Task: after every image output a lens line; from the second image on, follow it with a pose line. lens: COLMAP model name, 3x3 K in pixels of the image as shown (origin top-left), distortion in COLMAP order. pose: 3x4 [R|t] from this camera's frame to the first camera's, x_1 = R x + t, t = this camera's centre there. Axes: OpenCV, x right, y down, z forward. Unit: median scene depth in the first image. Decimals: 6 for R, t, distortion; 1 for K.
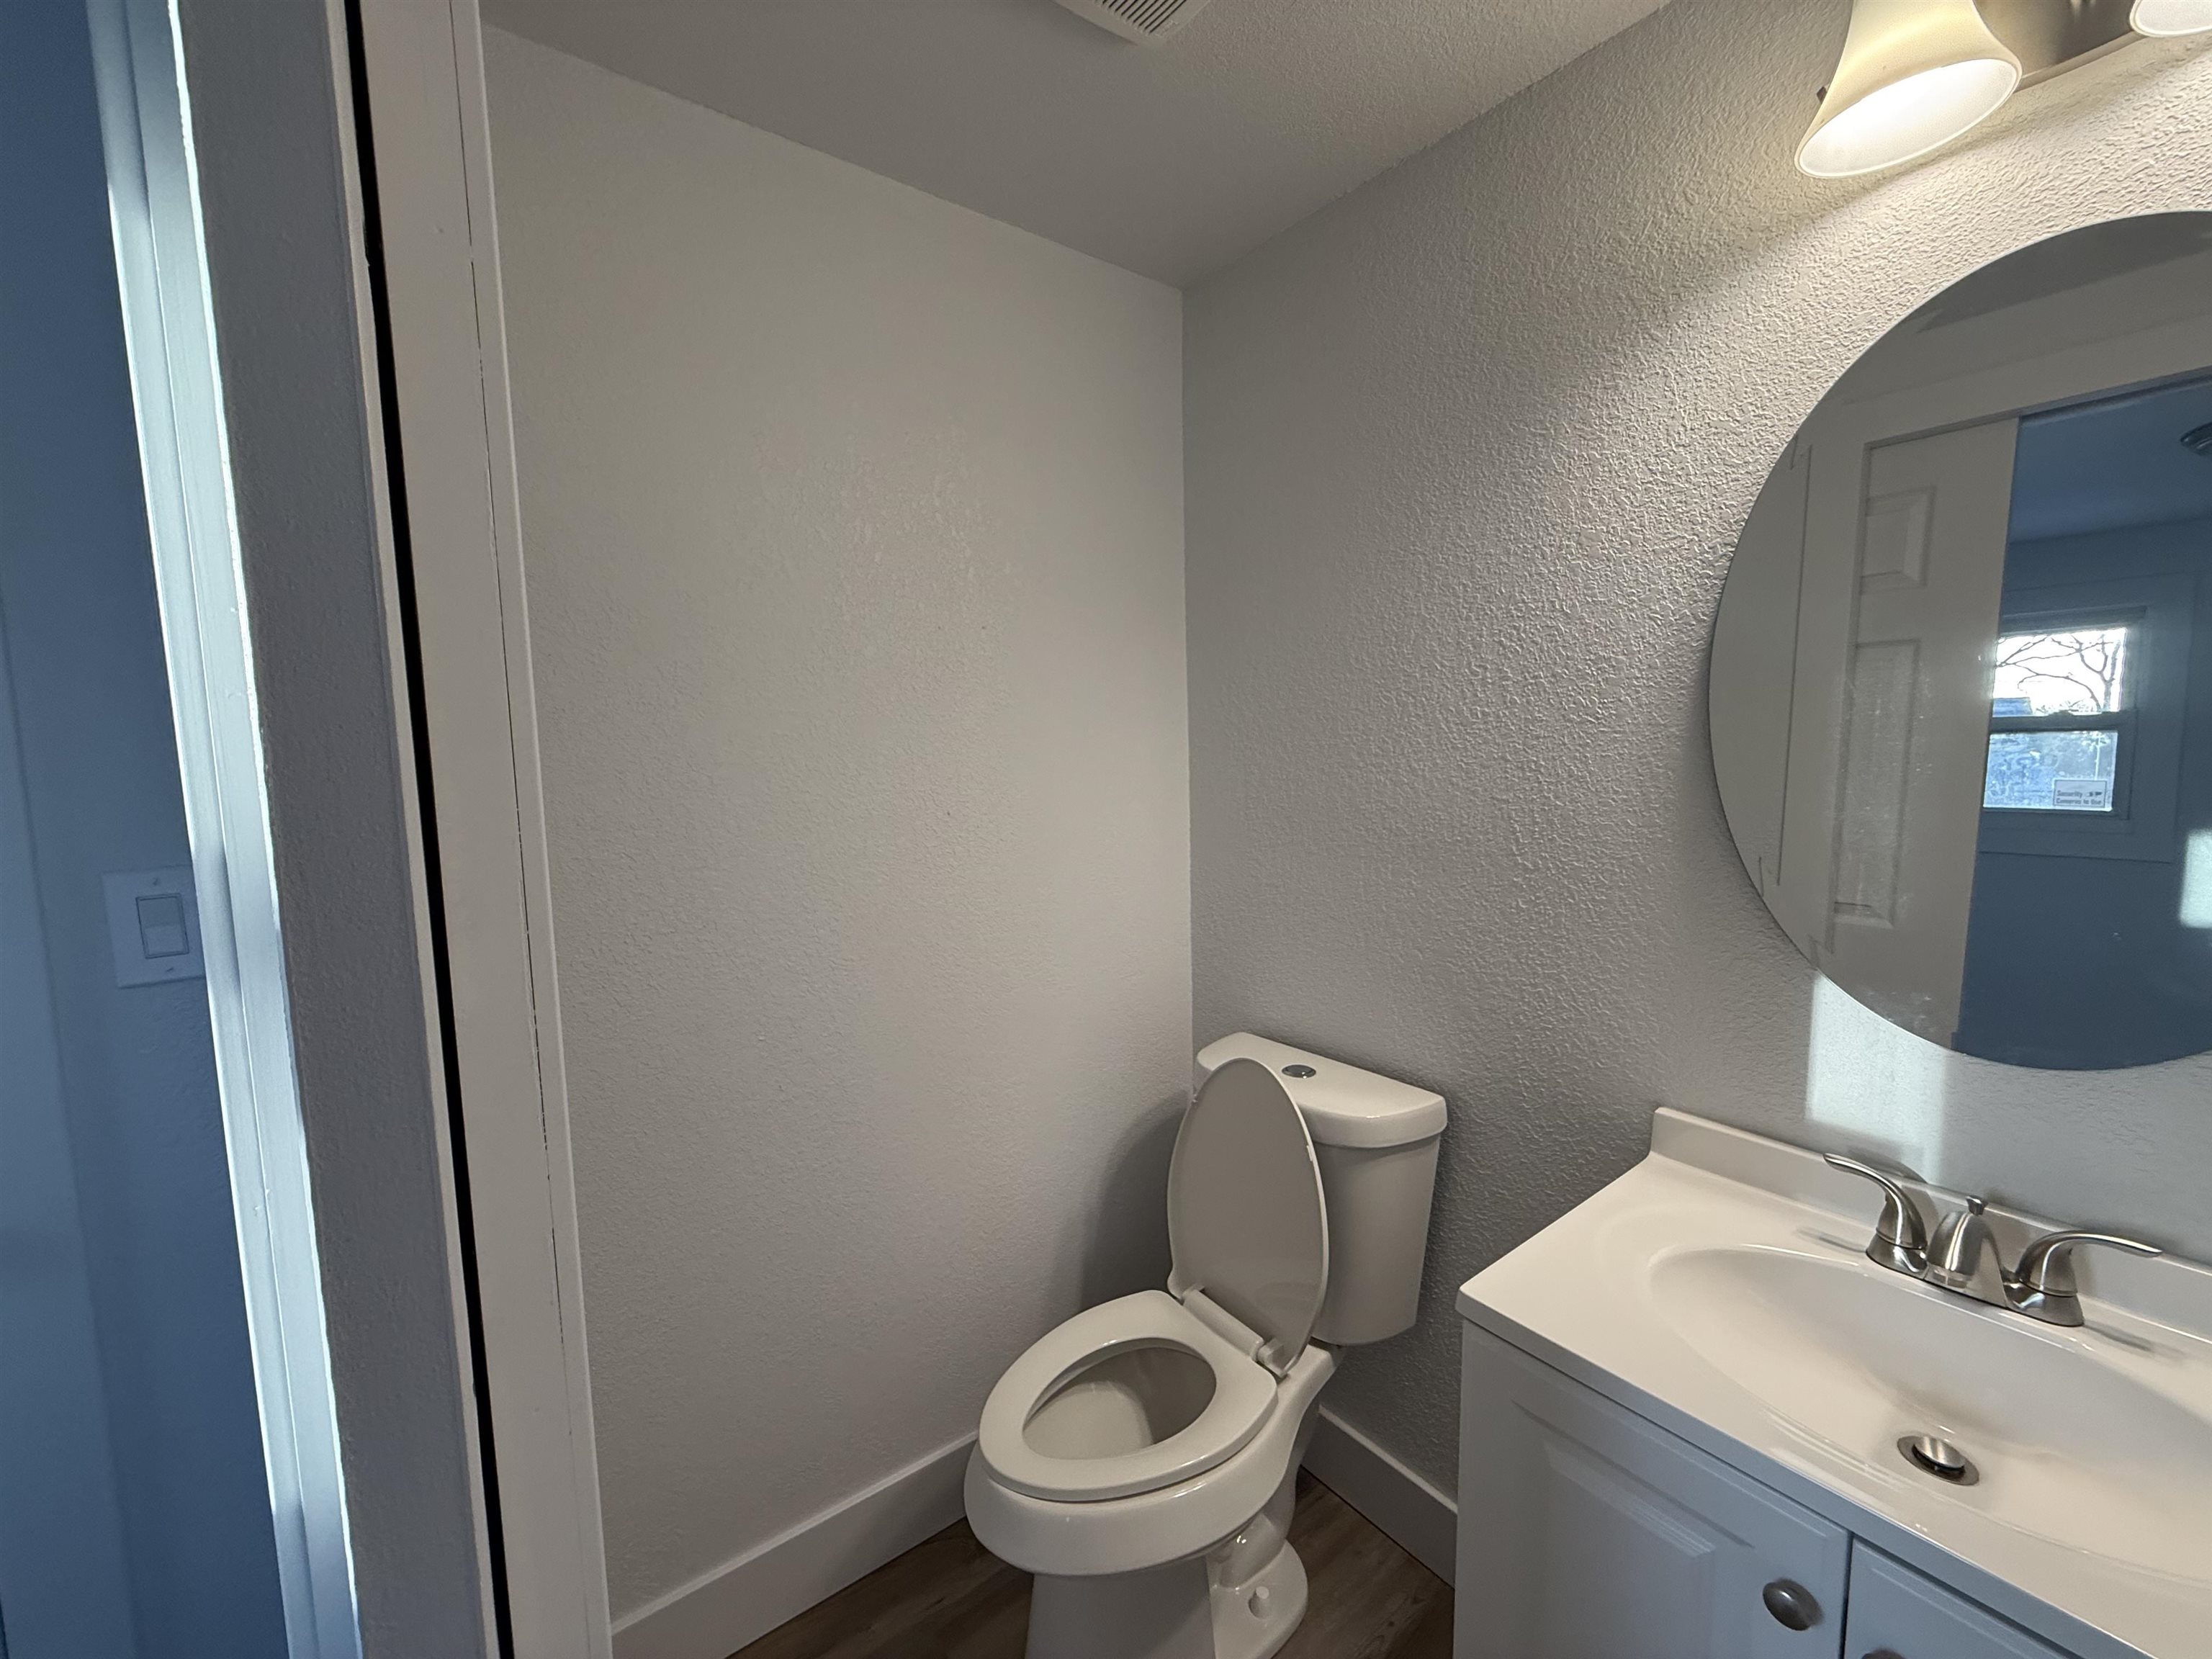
lens RADIAL K [[869.6, 0, 1106.0], [0, 869.6, 829.5], [0, 0, 1]] dist [-0.004032, 0.000534]
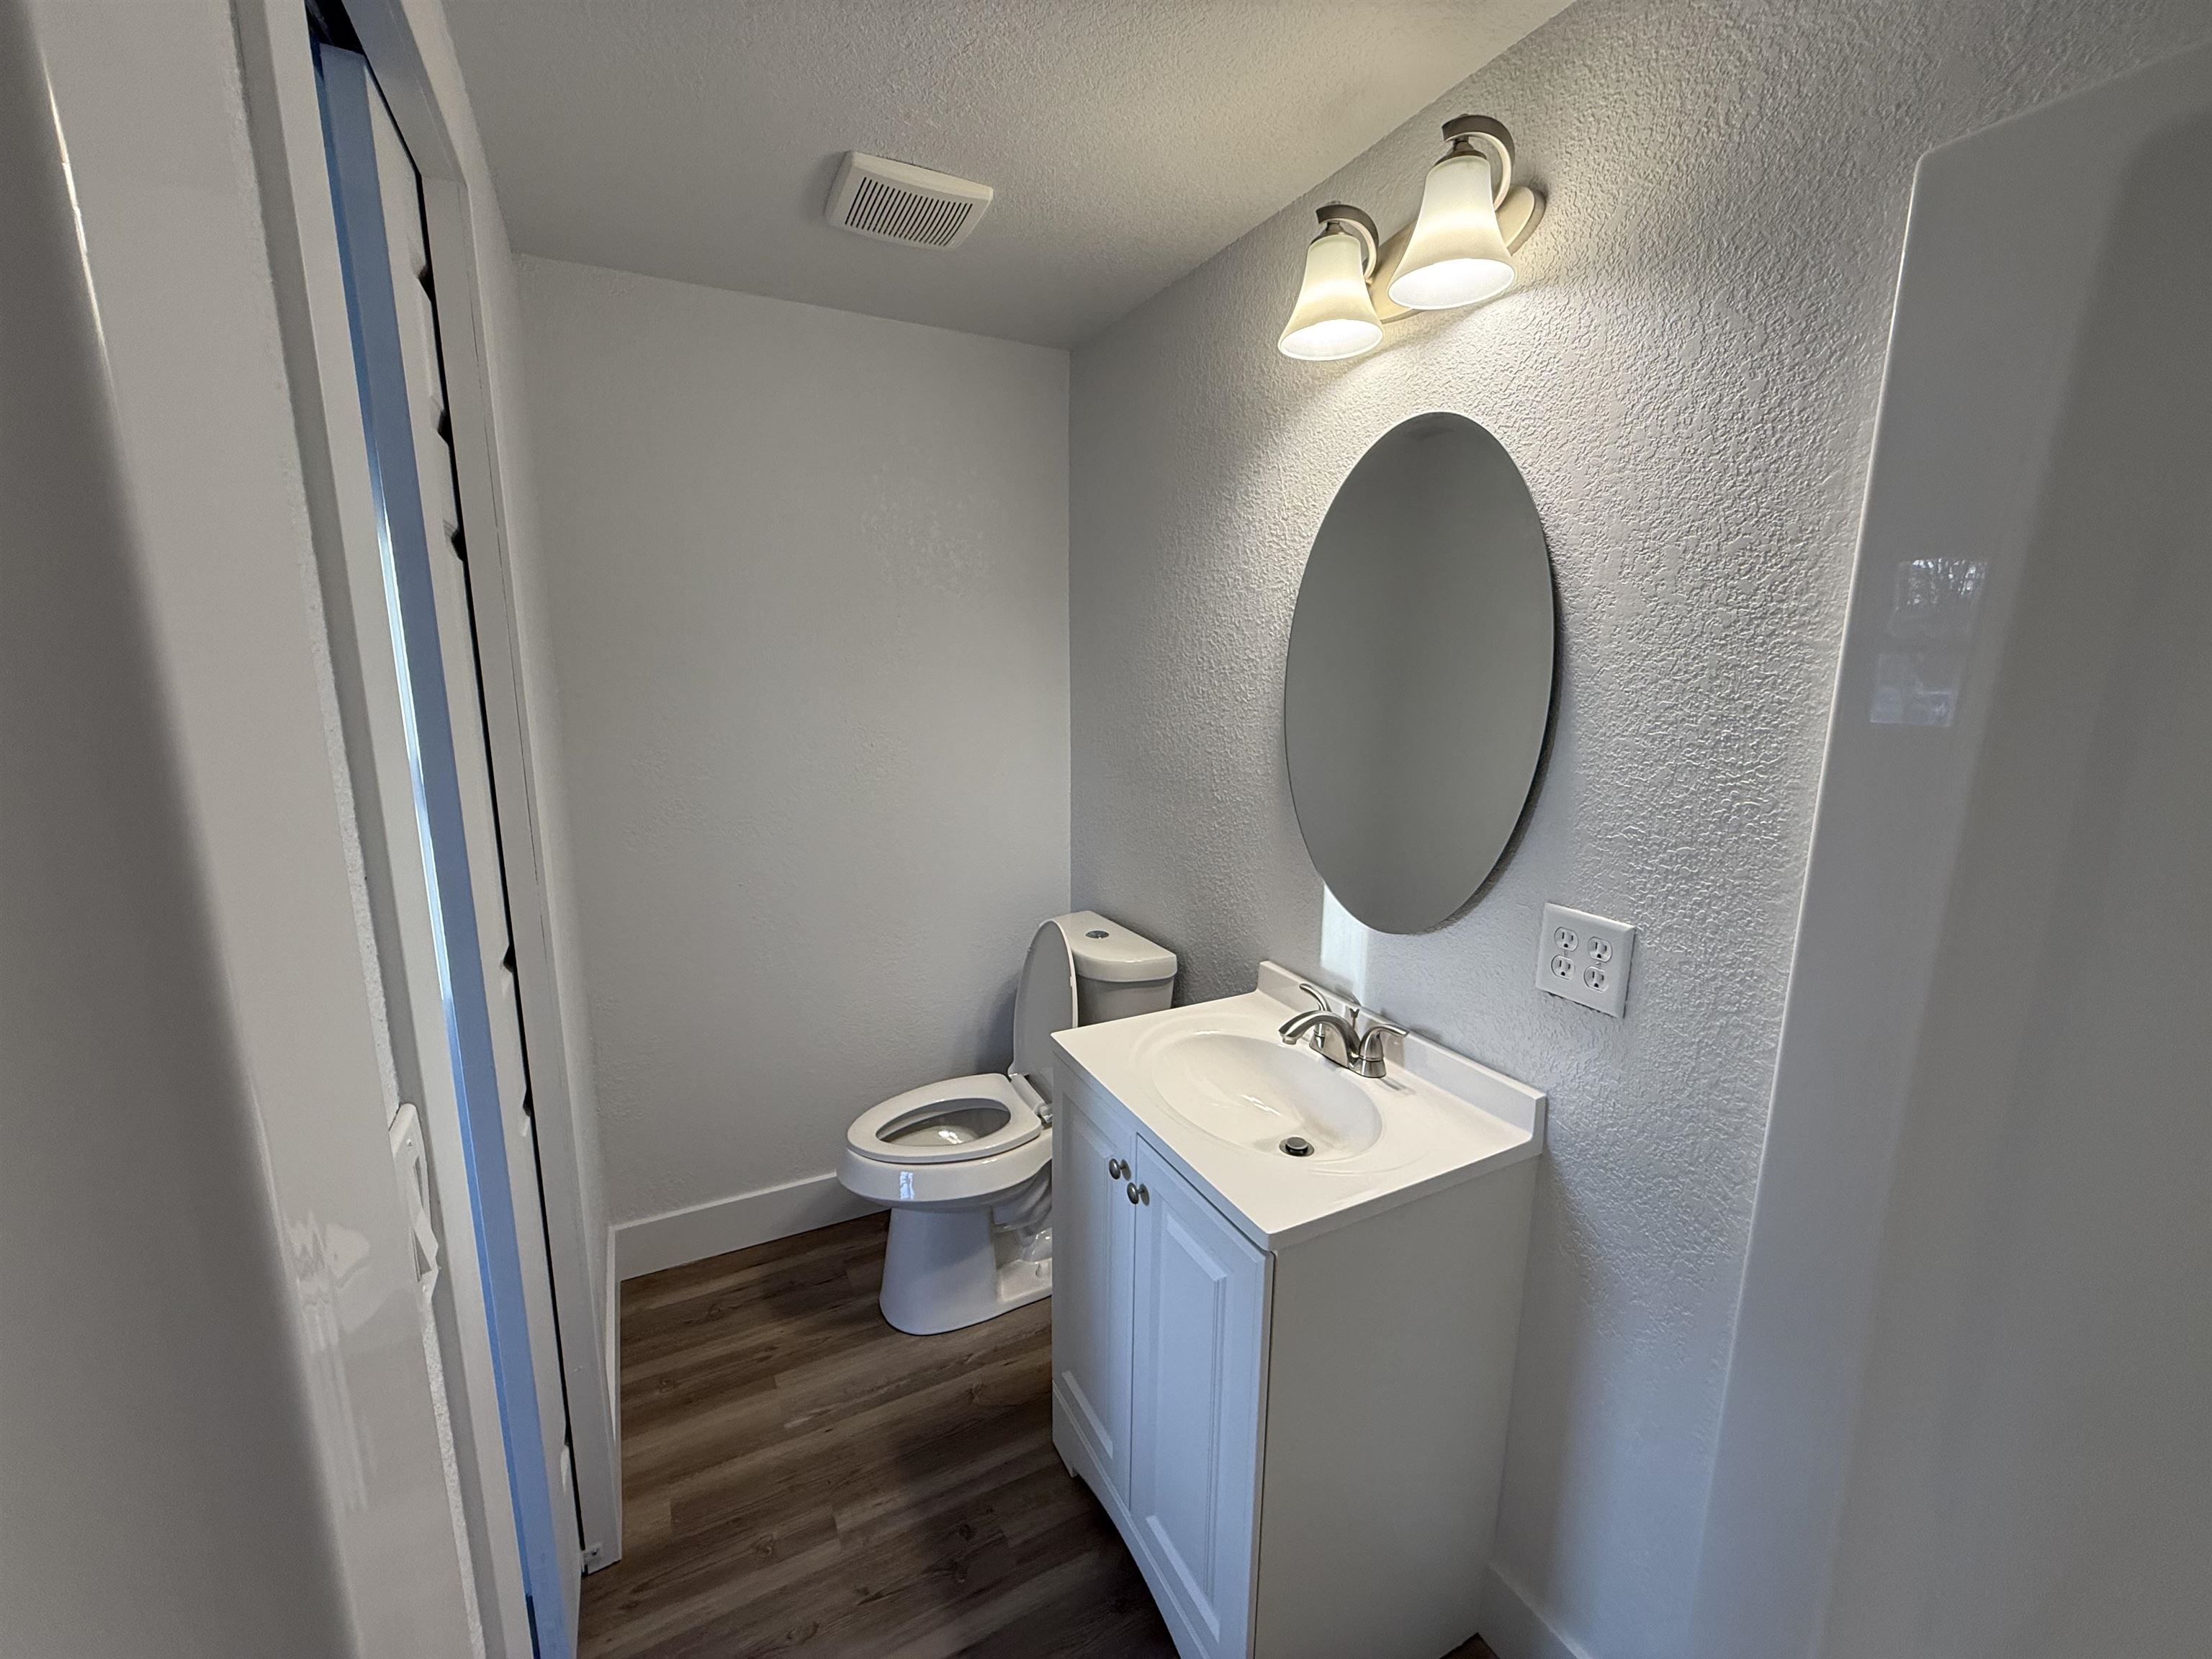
lens RADIAL K [[881.0, 0, 1104.5], [0, 881.0, 827.5], [0, 0, 1]] dist [0.001230, 0.000629]
pose [[0.985085, 0.055887, -0.162741, 0.547800], [-0.041727, 0.995142, 0.089166, -0.033916], [0.166934, -0.081046, 0.982632, -0.493336]]
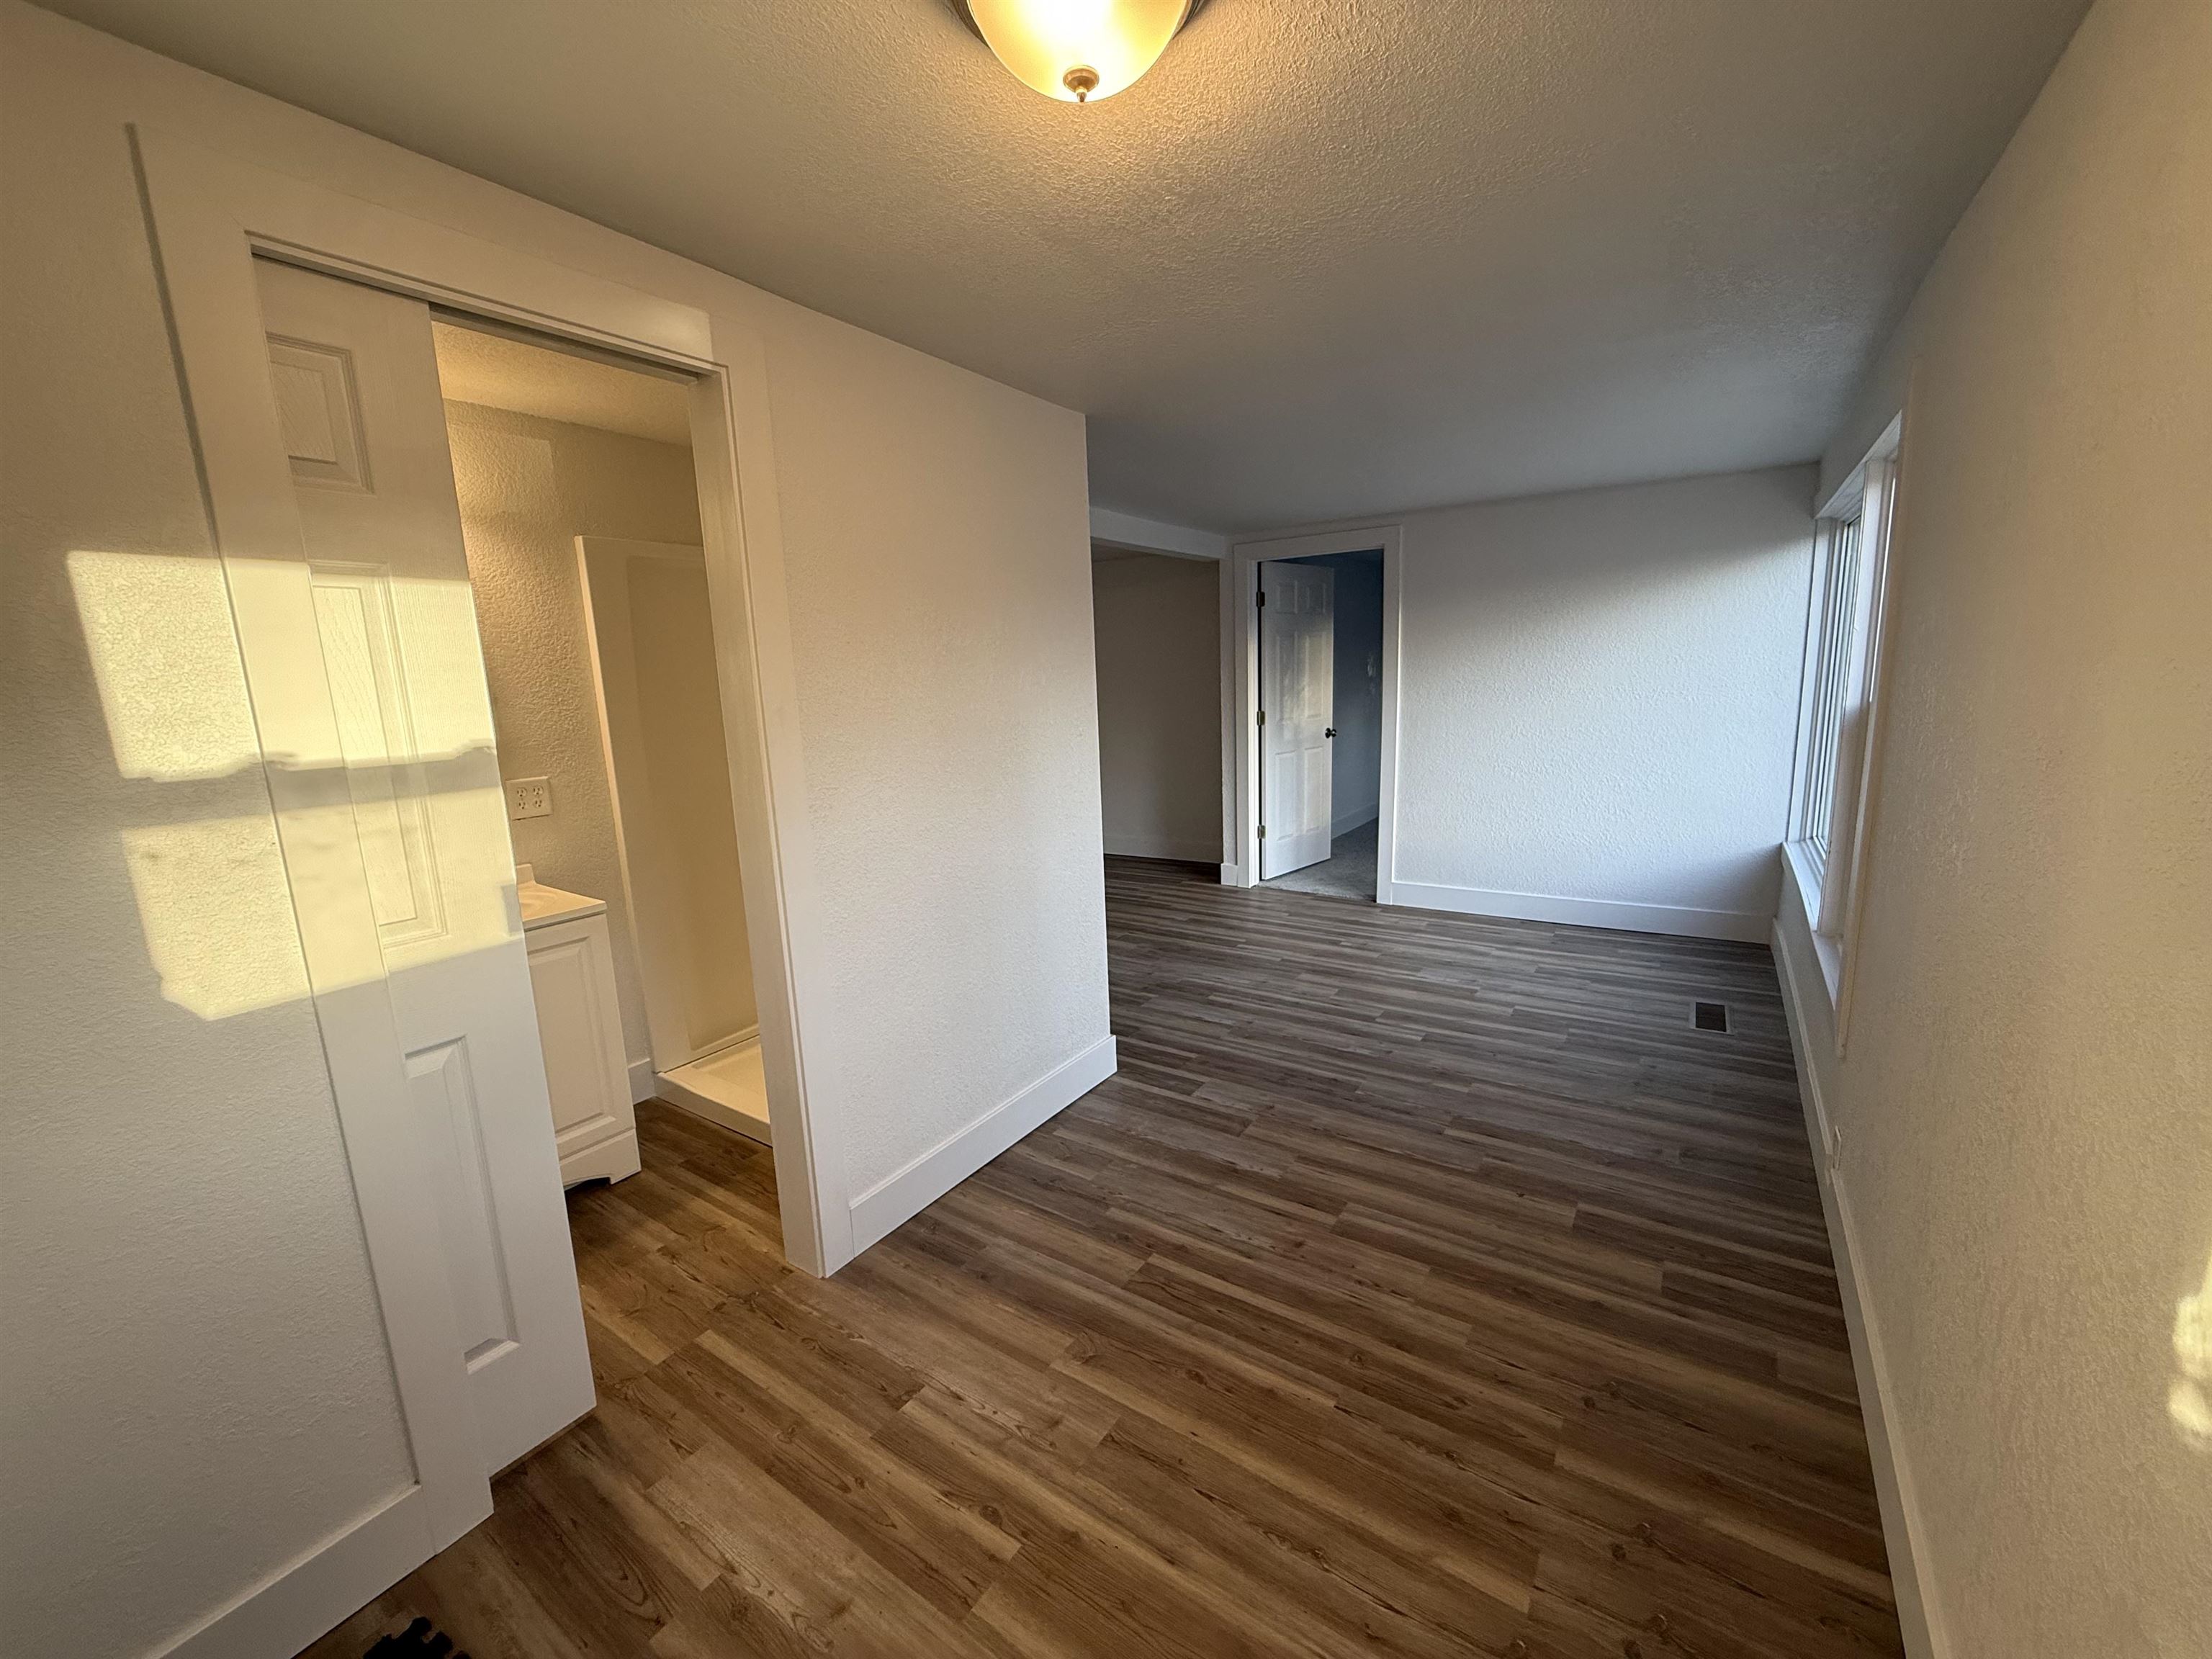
lens RADIAL K [[881.0, 0, 1104.5], [0, 881.0, 827.5], [0, 0, 1]] dist [0.001230, 0.000629]
pose [[-0.317883, -0.136444, 0.938261, -1.666204], [0.131948, 0.973595, 0.186286, 0.013631], [-0.938904, 0.183019, -0.291486, -0.212661]]
